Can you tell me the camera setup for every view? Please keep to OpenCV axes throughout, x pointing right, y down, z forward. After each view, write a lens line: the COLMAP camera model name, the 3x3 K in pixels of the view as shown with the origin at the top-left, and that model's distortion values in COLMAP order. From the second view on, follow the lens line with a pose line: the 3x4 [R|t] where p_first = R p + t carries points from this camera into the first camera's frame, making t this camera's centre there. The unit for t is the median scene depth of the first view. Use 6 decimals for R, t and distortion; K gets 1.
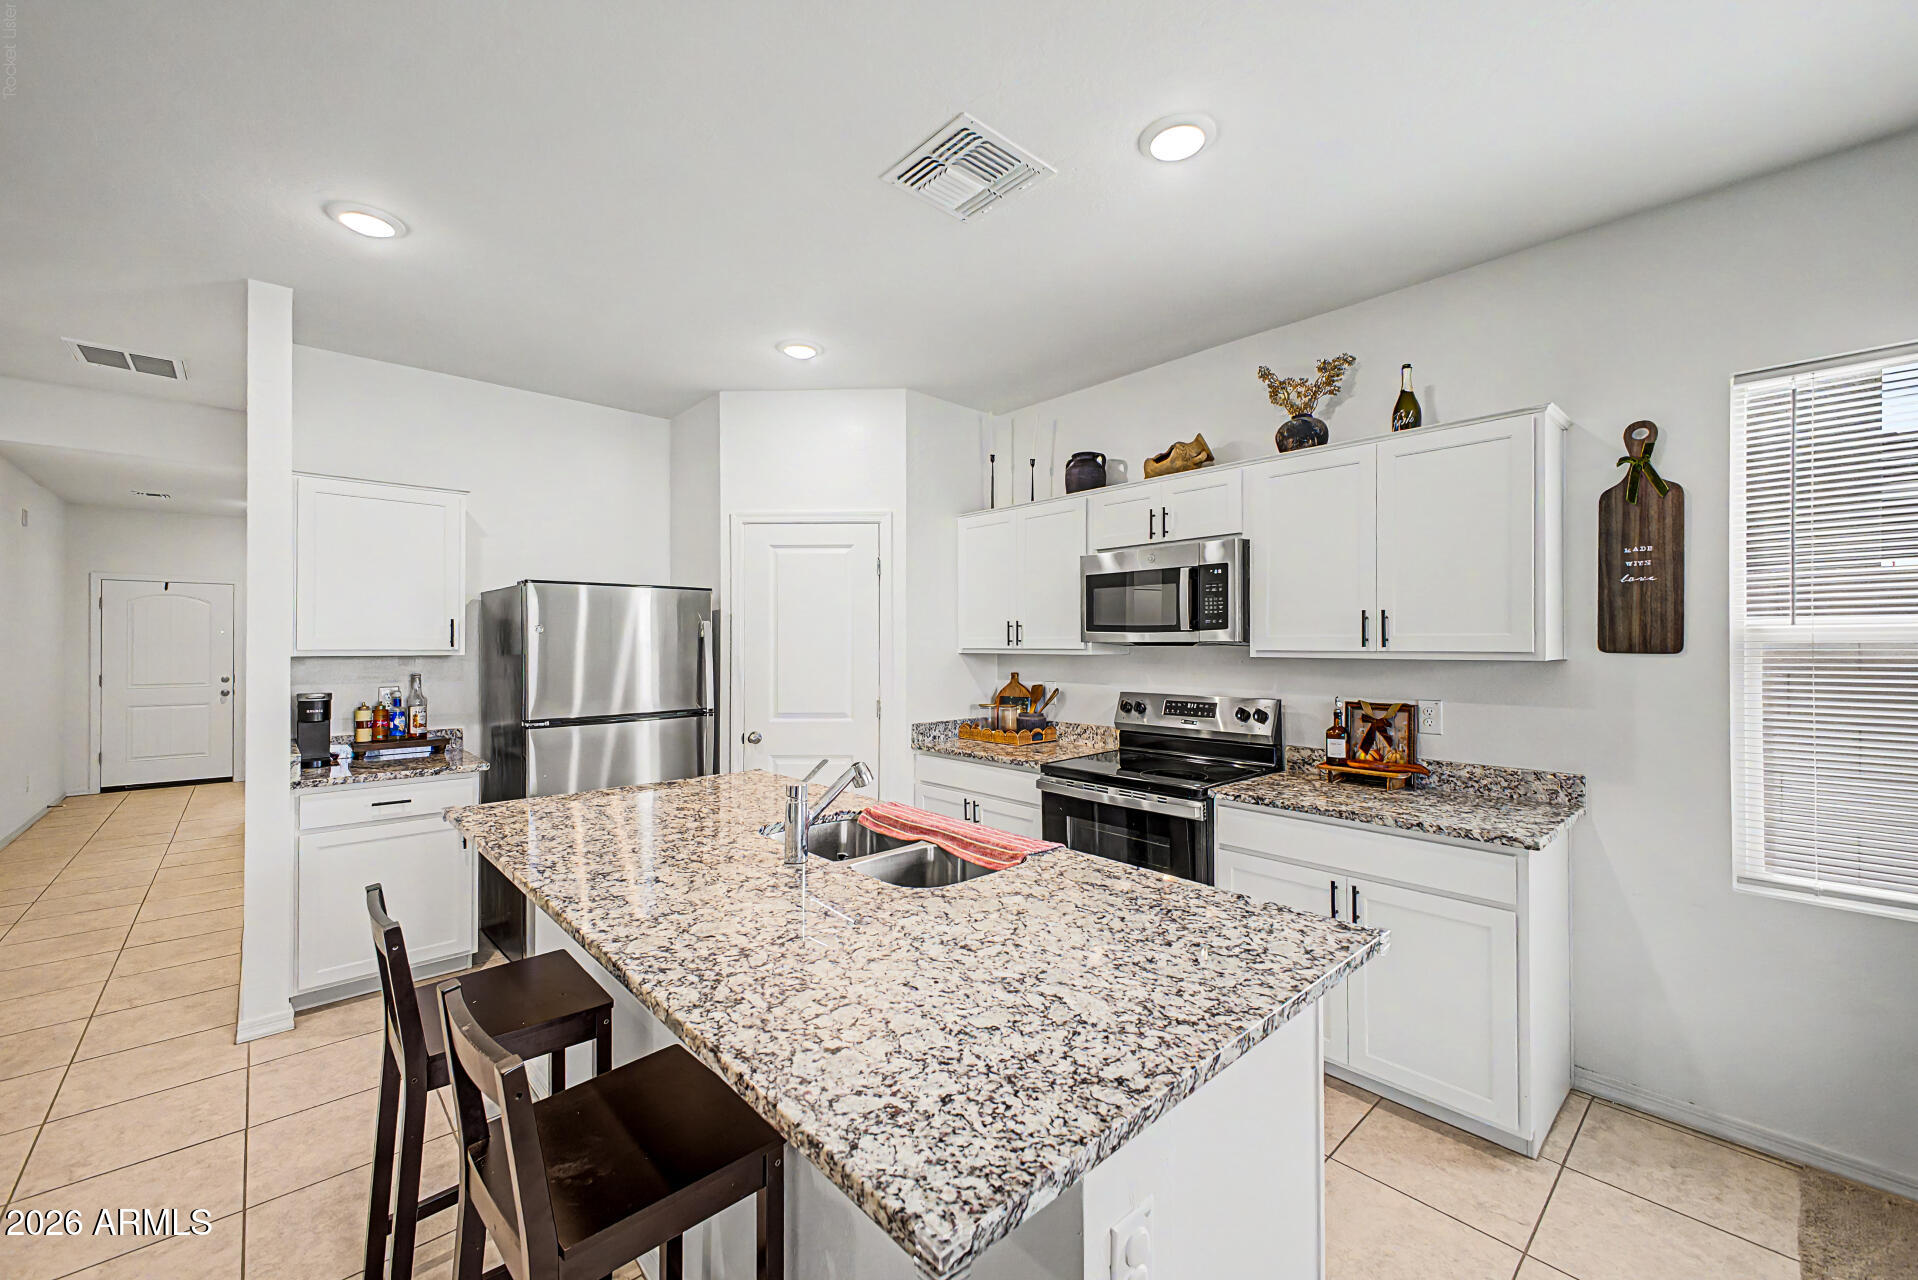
lens RADIAL K [[753.8, 0, 958.3], [0, 753.8, 637.2], [0, 0, 1]] dist [0.010176, -0.000832]
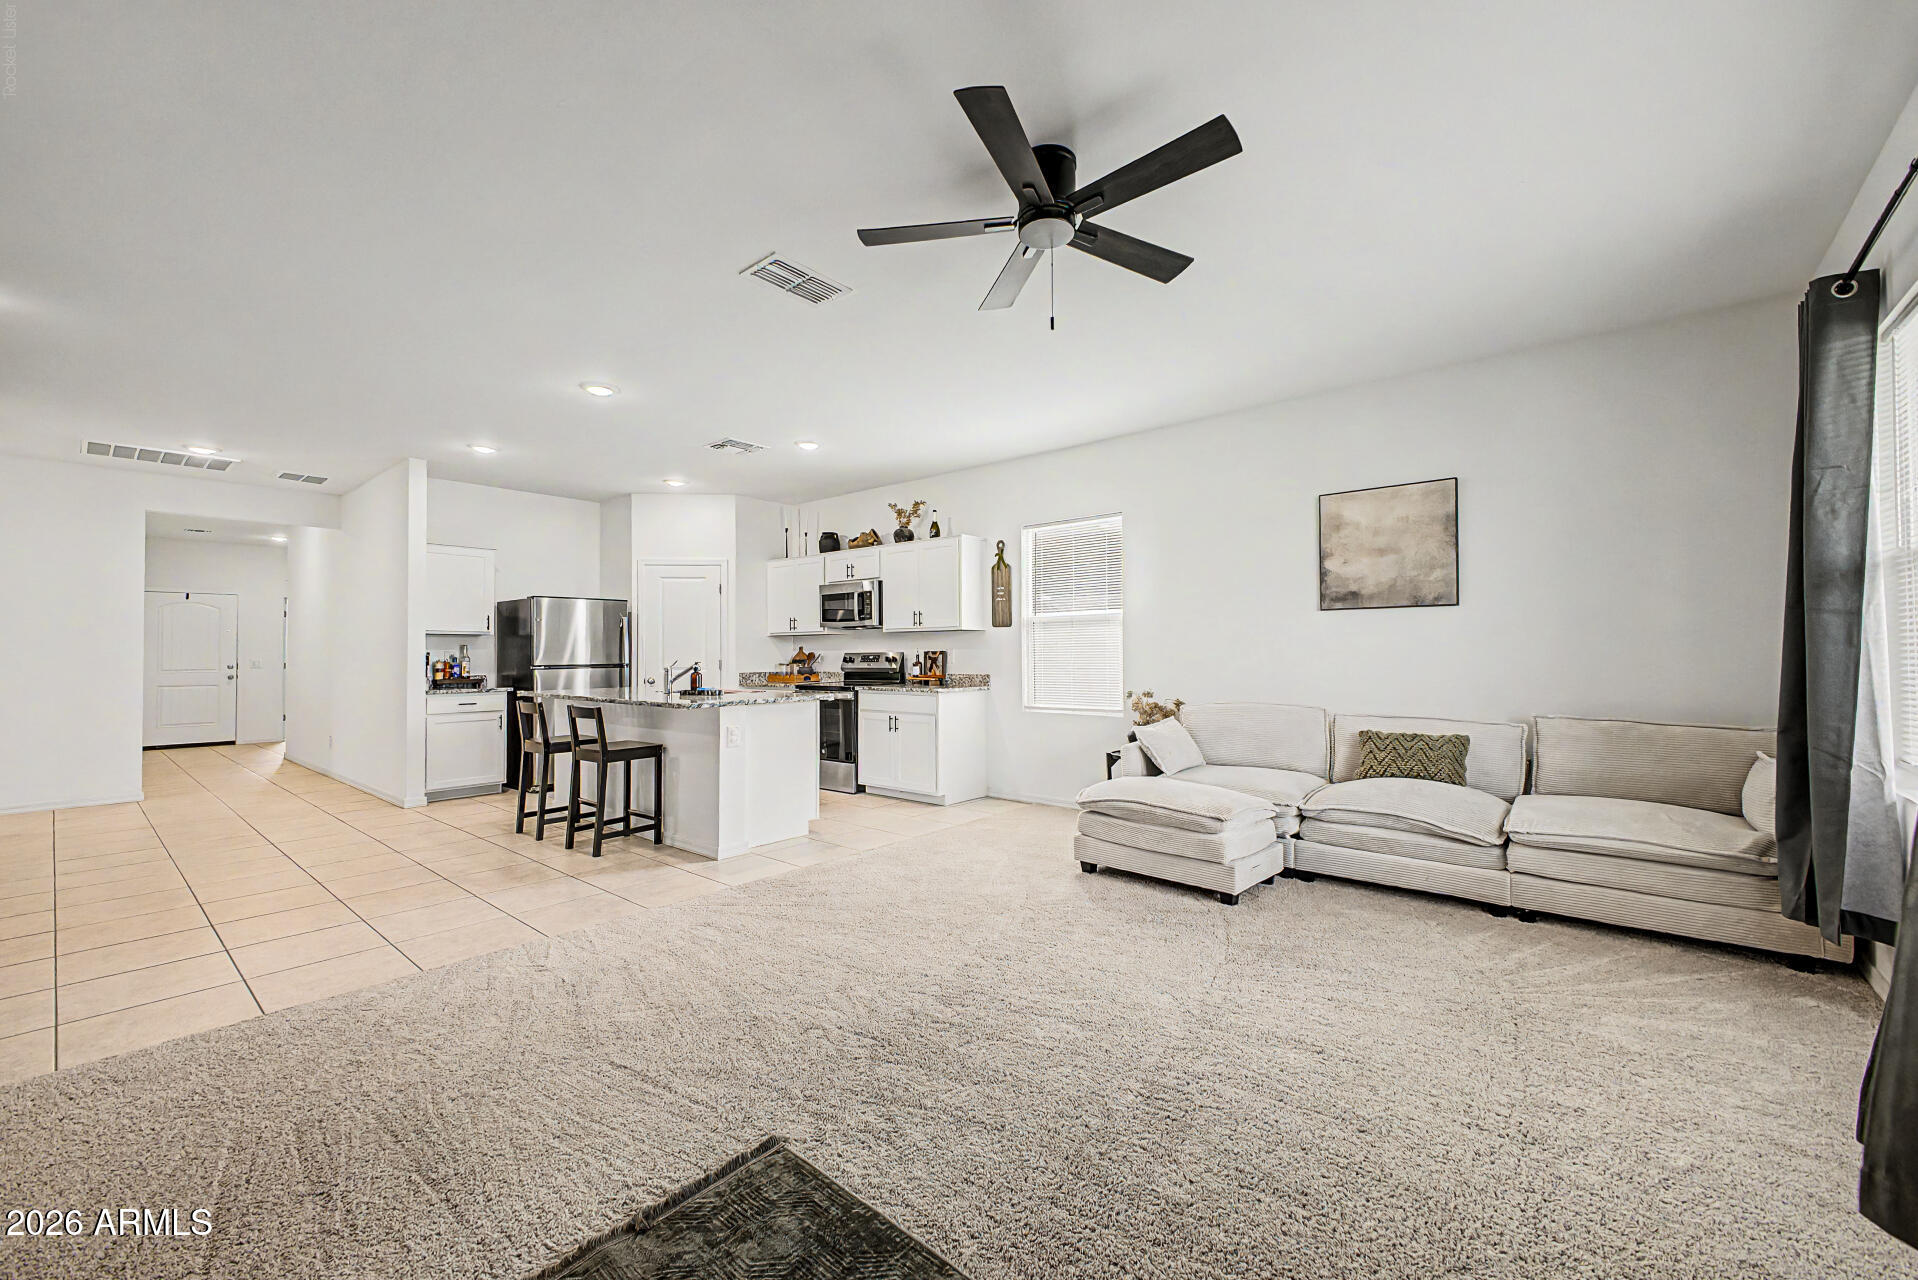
lens RADIAL K [[753.8, 0, 971.0], [0, 753.8, 646.2], [0, 0, 1]] dist [0.010176, -0.000832]
pose [[0.990003, -0.004355, 0.140976, 0.286597], [0.004804, 0.999984, -0.002848, 0.066877], [-0.140962, 0.003497, 0.990009, -1.112390]]
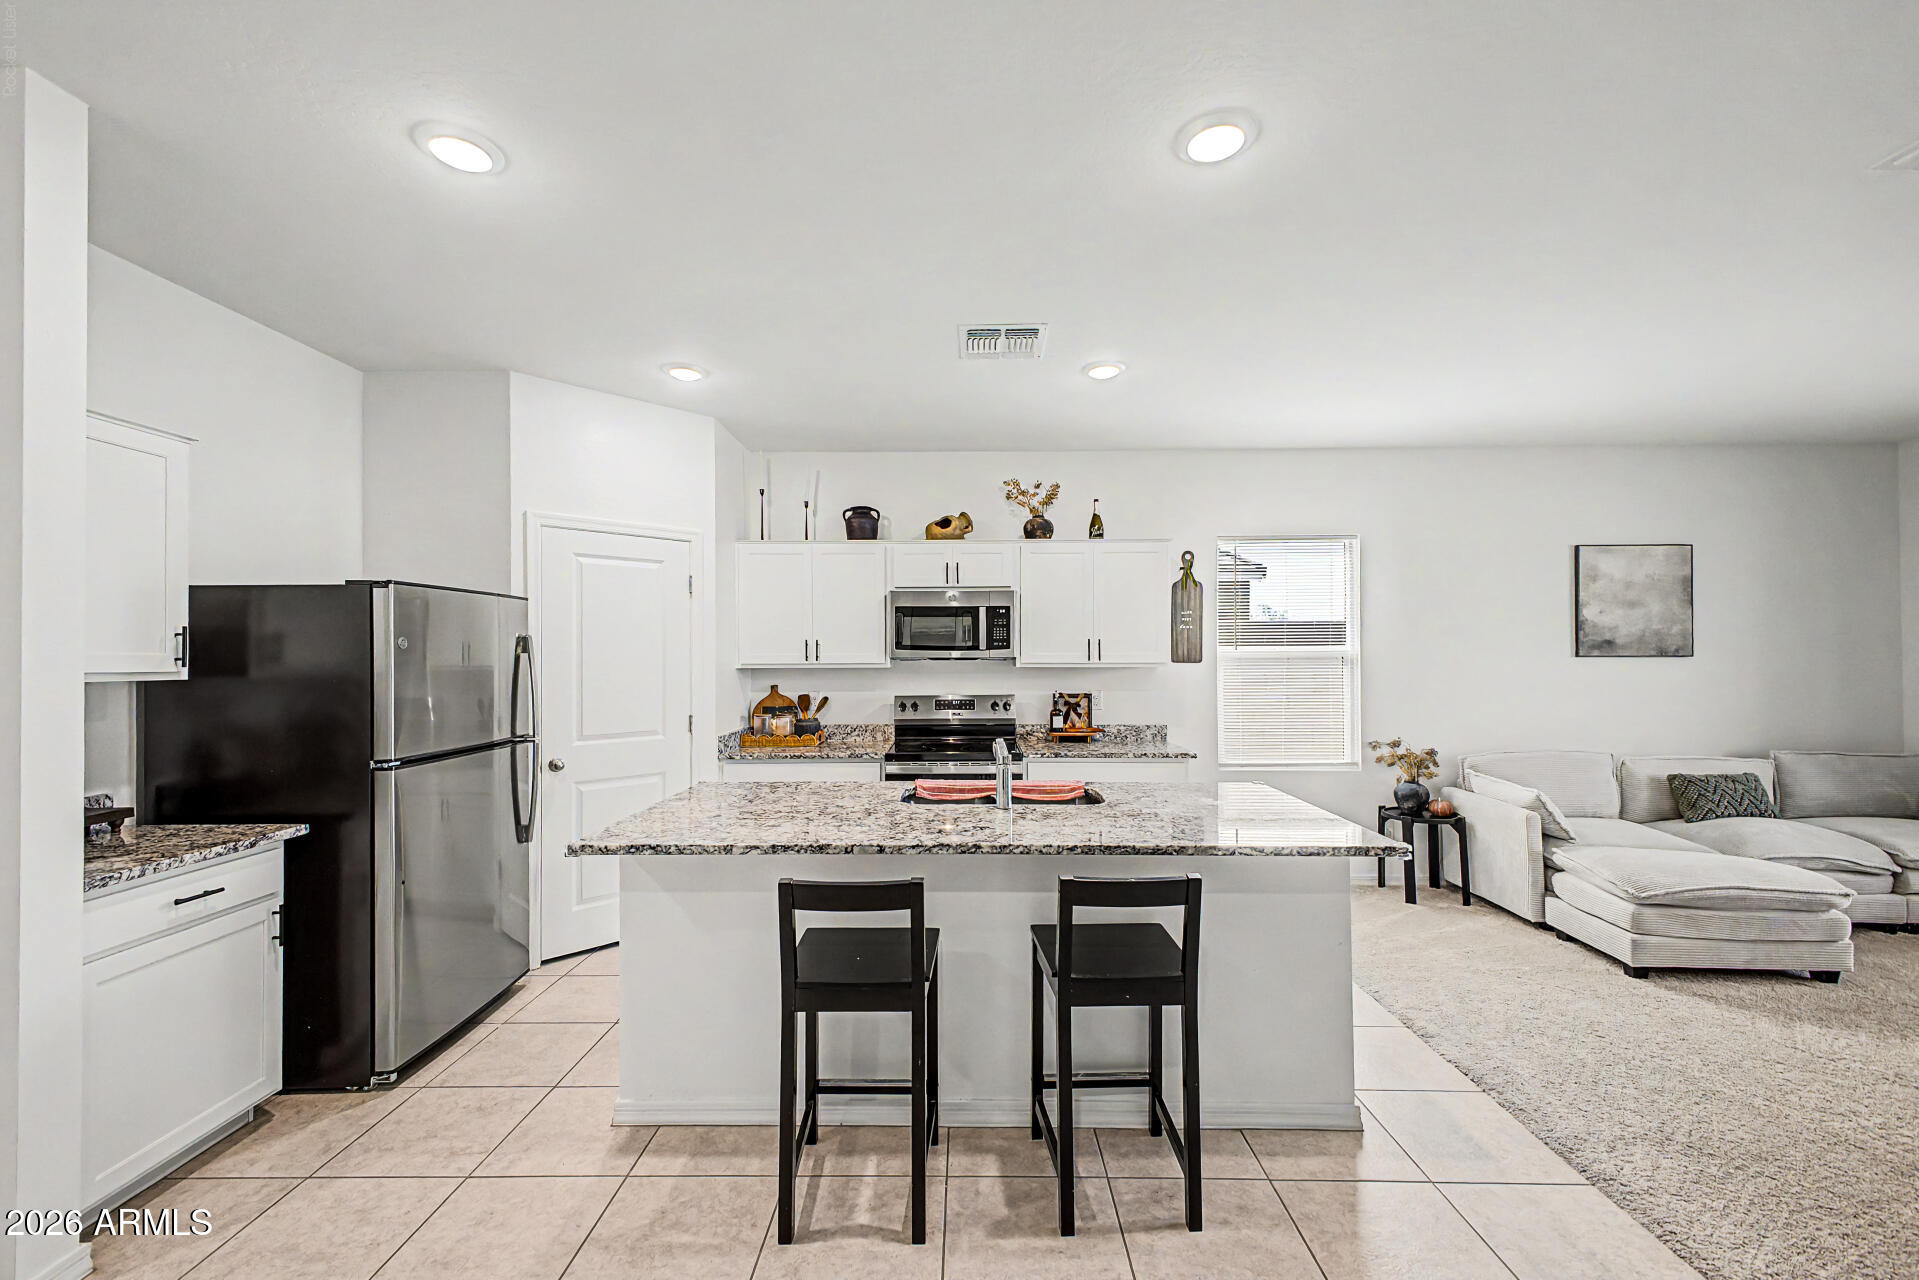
lens RADIAL K [[754.2, 0, 974.8], [0, 754.2, 645.2], [0, 0, 1]] dist [0.010176, -0.000832]
pose [[0.676641, 0.009337, 0.736254, -0.698089], [-0.002829, 0.999945, -0.010081, -0.002263], [-0.736308, 0.004739, 0.676630, 0.019771]]
